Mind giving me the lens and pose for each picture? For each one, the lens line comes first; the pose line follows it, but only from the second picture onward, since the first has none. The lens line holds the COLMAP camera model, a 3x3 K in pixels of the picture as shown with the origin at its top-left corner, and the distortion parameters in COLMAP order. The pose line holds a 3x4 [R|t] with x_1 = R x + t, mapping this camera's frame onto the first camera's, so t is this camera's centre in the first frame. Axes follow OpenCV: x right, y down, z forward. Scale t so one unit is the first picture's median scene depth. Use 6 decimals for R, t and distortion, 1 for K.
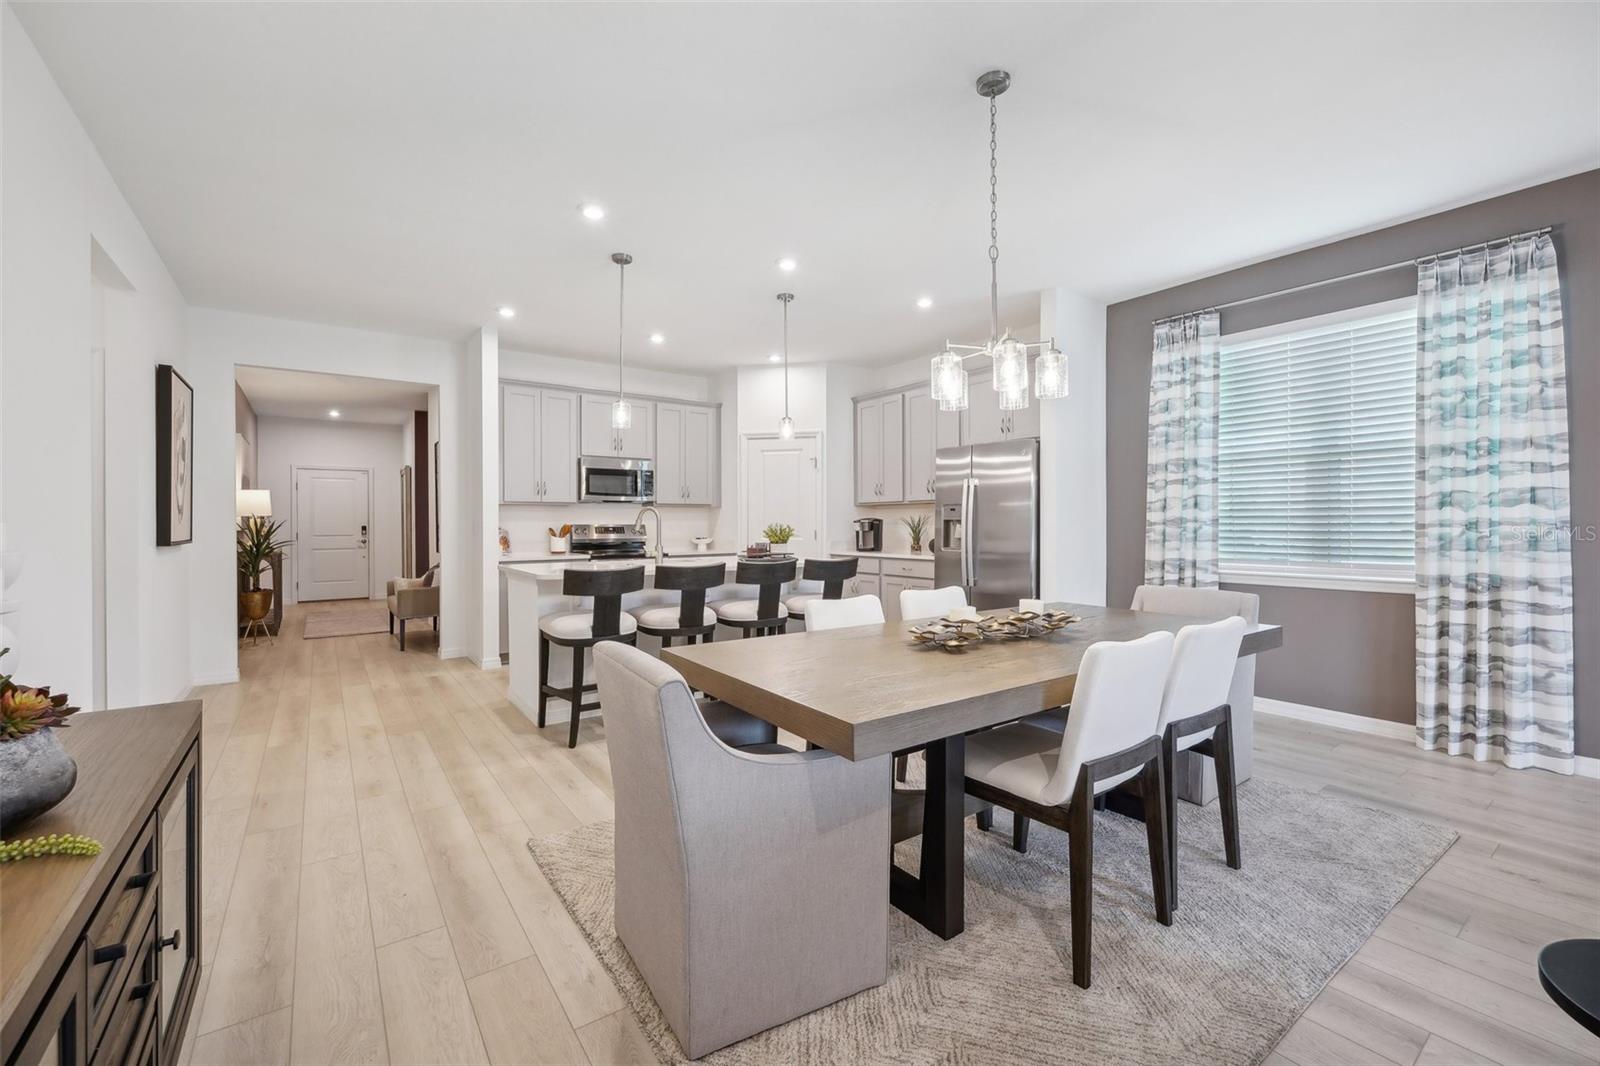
lens RADIAL K [[657.4, 0, 796.7], [0, 657.4, 524.8], [0, 0, 1]] dist [-0.002036, -0.000168]
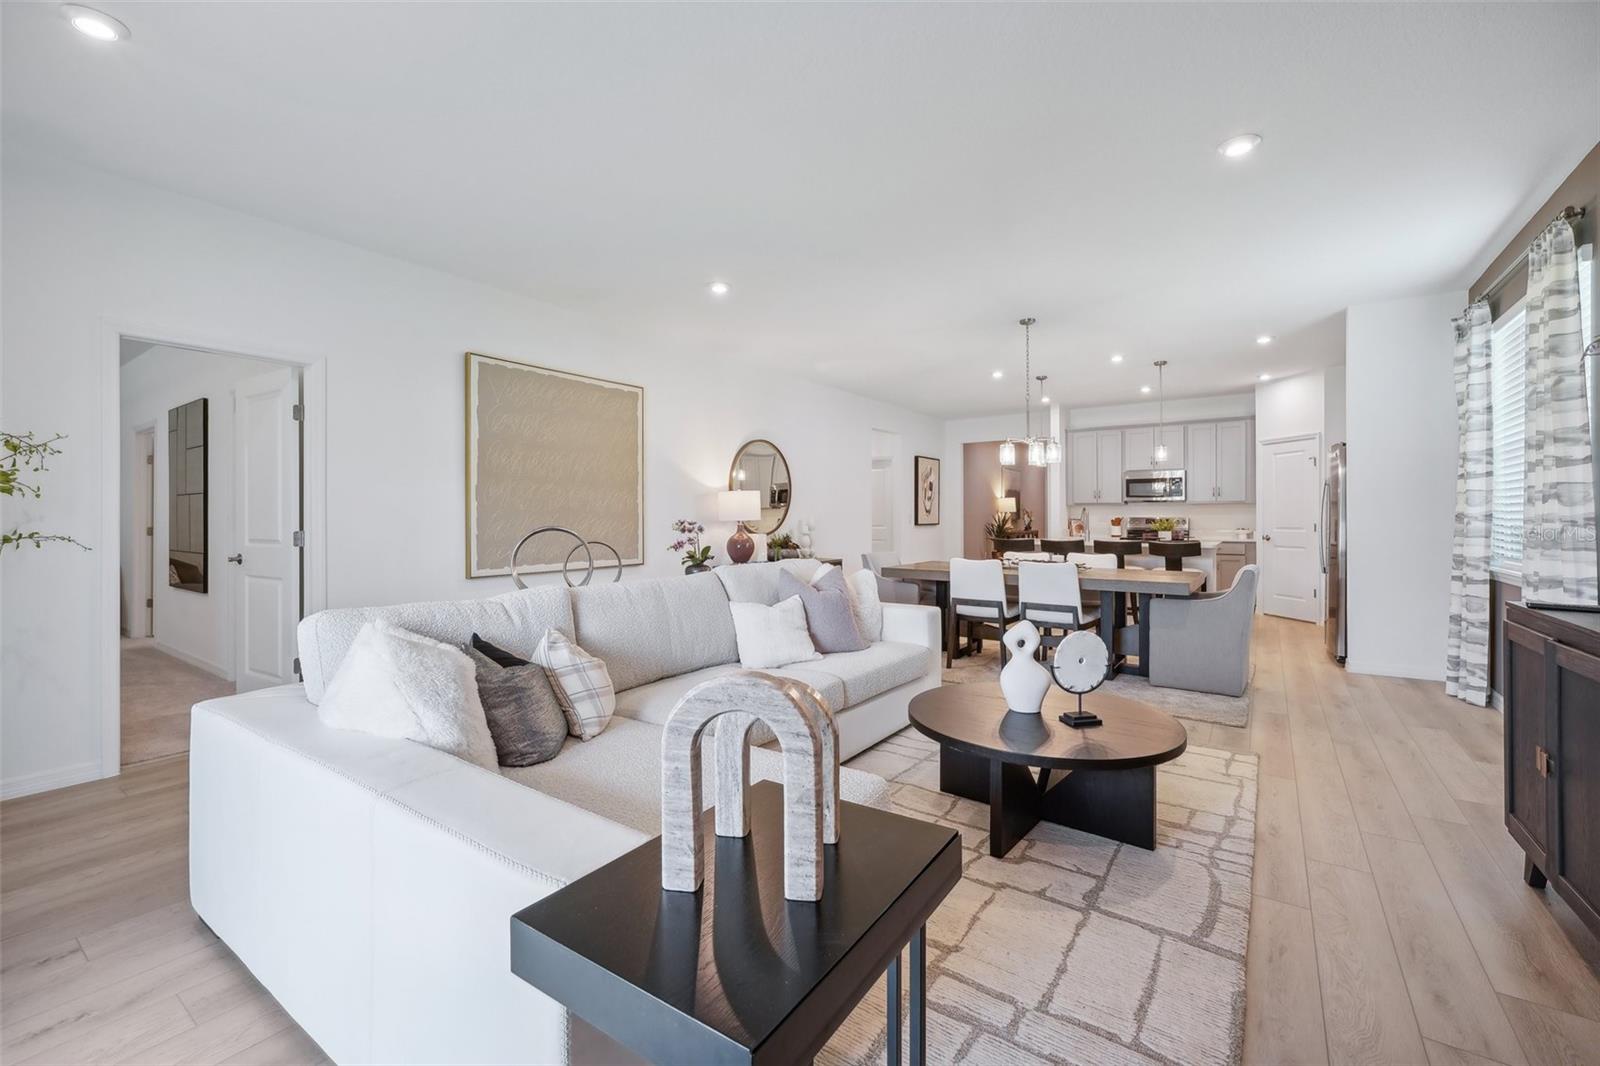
lens RADIAL K [[657.4, 0, 791.6], [0, 657.4, 516.4], [0, 0, 1]] dist [-0.002036, -0.000168]
pose [[0.312997, 0.002524, -0.949751, 0.963737], [-0.002097, 0.999996, 0.001967, -0.004531], [0.949752, 0.001376, 0.313001, -0.203048]]
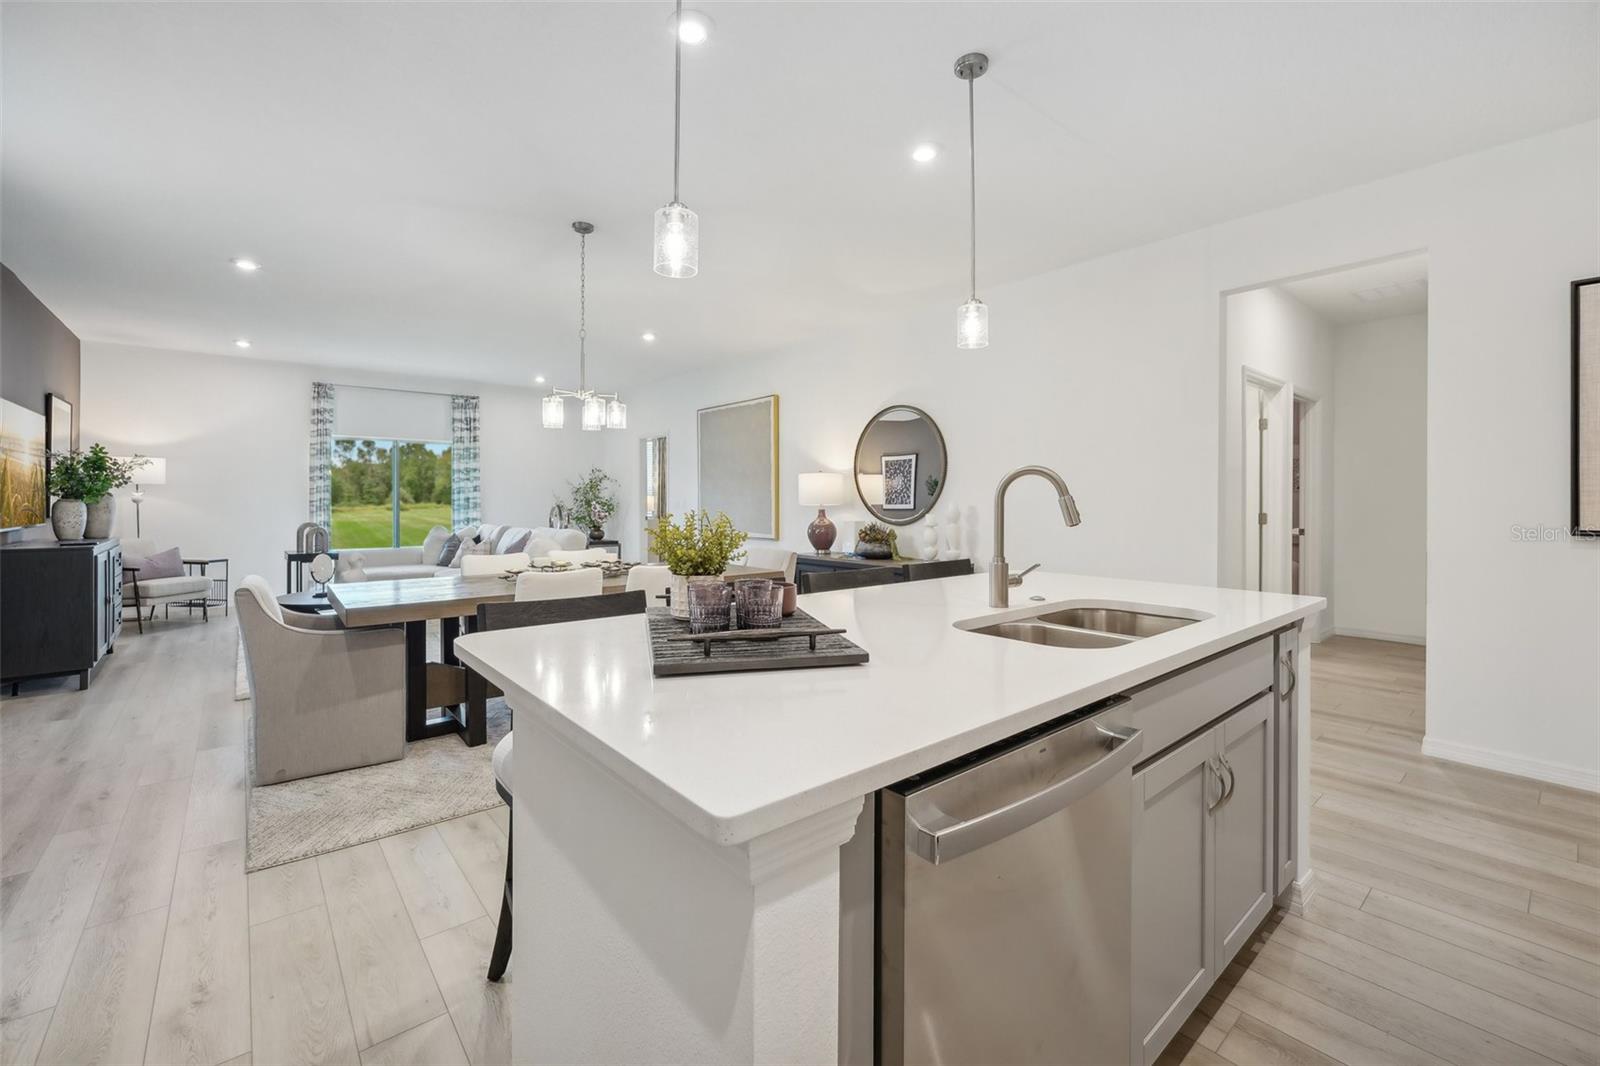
lens RADIAL K [[657.4, 0, 798.0], [0, 657.4, 499.3], [0, 0, 1]] dist [-0.002036, -0.000168]
pose [[-0.997020, 0.002806, -0.077097, -0.038165], [0.002587, 0.999992, 0.002943, -0.007286], [0.077105, 0.002734, -0.997019, 1.163041]]
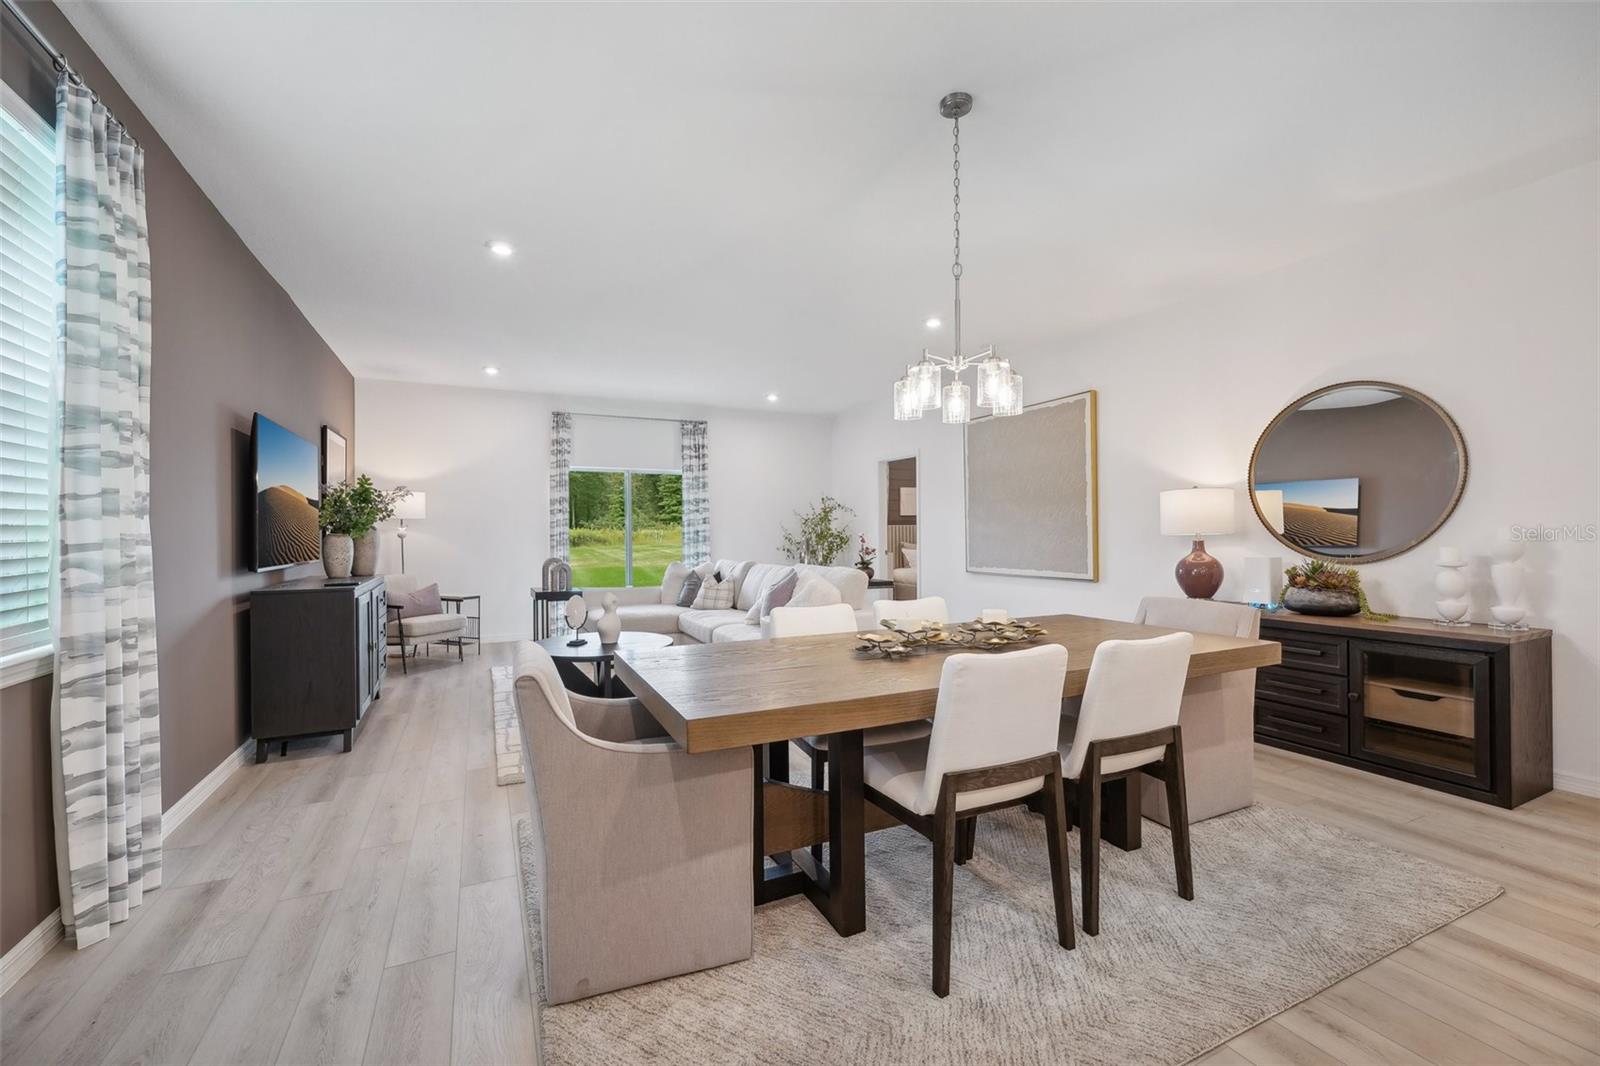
lens RADIAL K [[657.4, 0, 798.2], [0, 657.4, 534.2], [0, 0, 1]] dist [-0.002036, -0.000168]
pose [[-0.984389, 0.010964, 0.175663, 0.162805], [0.011718, 0.999926, 0.003258, -0.002812], [-0.175614, 0.005266, -0.984445, 0.913531]]
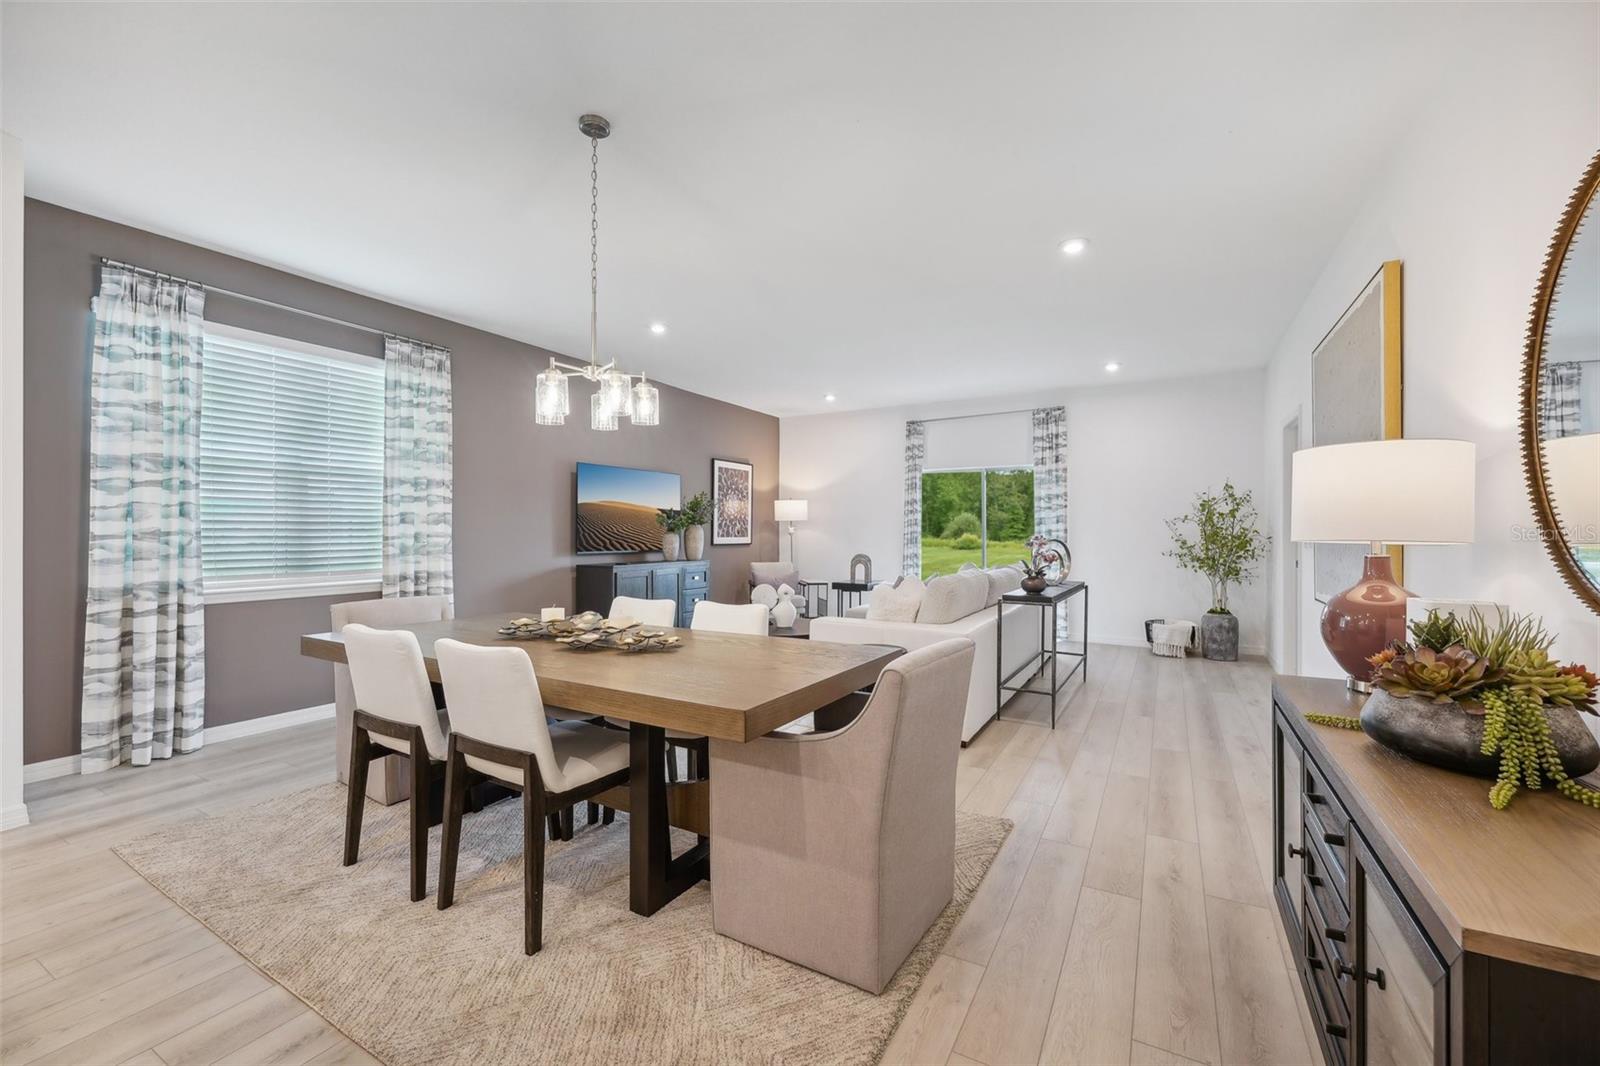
lens RADIAL K [[657.4, 0, 794.1], [0, 657.4, 530.3], [0, 0, 1]] dist [-0.002036, -0.000168]
pose [[-0.412989, 0.007786, 0.910703, -0.362113], [0.003860, 0.999969, -0.006799, -0.000947], [-0.910728, 0.000707, -0.413007, 0.510254]]
